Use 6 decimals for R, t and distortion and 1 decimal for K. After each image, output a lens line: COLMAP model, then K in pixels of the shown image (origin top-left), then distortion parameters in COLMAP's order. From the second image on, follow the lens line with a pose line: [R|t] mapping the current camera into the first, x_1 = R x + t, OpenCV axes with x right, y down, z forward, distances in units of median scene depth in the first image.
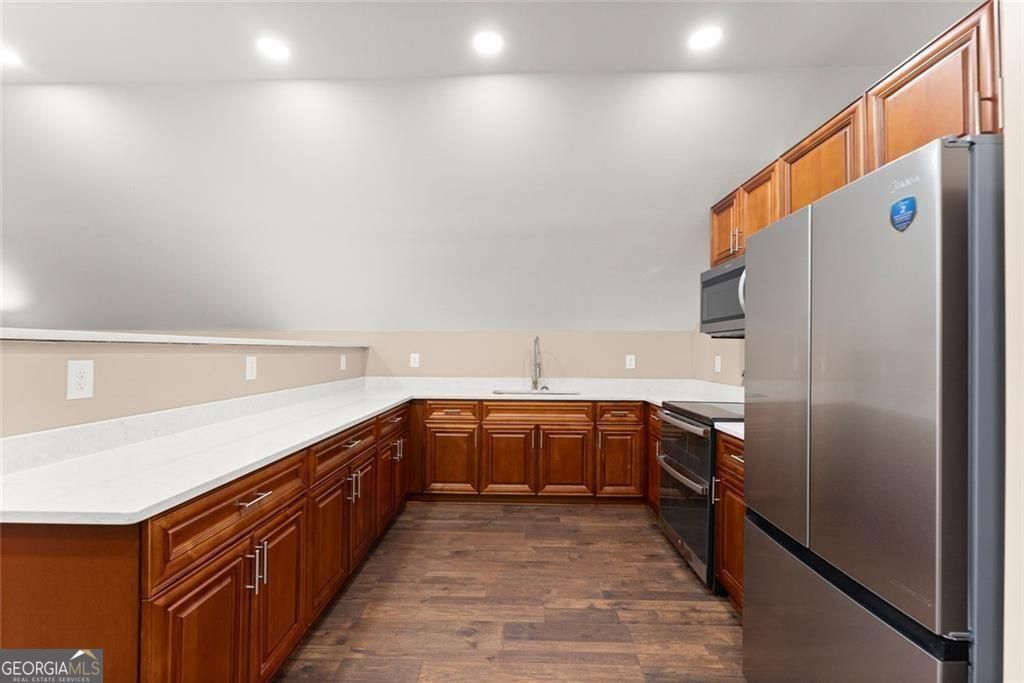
lens RADIAL K [[423.8, 0, 507.5], [0, 423.8, 353.9], [0, 0, 1]] dist [0.000314, 0.000121]
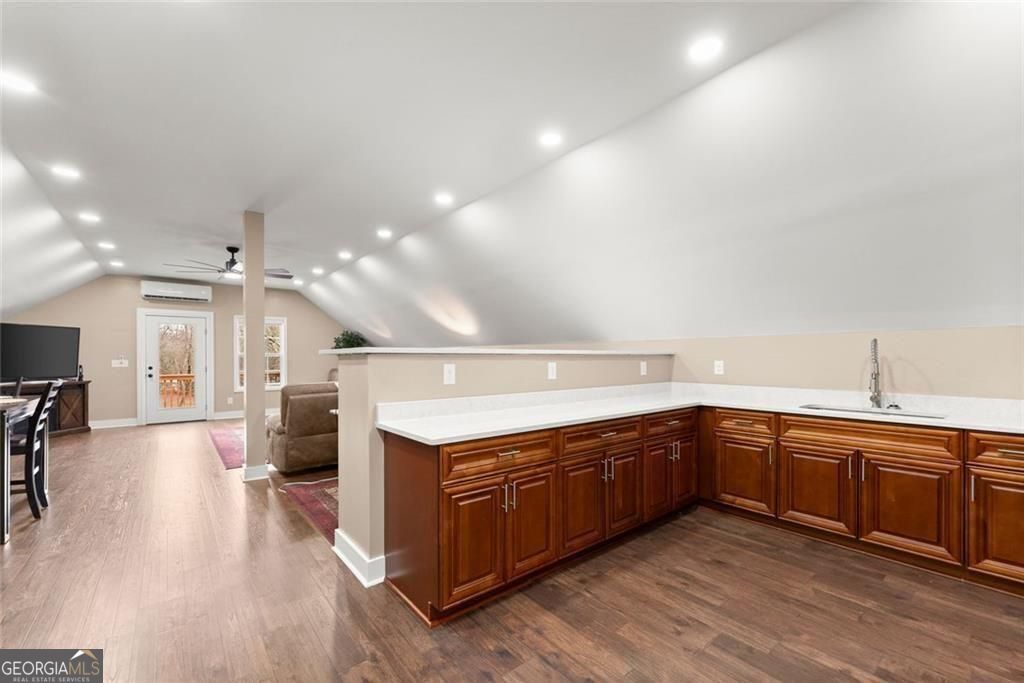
lens RADIAL K [[423.8, 0, 508.3], [0, 423.8, 370.7], [0, 0, 1]] dist [0.000314, 0.000121]
pose [[0.653268, 0.019595, -0.756873, 0.310946], [-0.002032, 0.999707, 0.024129, 0.000134], [0.757124, -0.014225, 0.653116, -0.010644]]
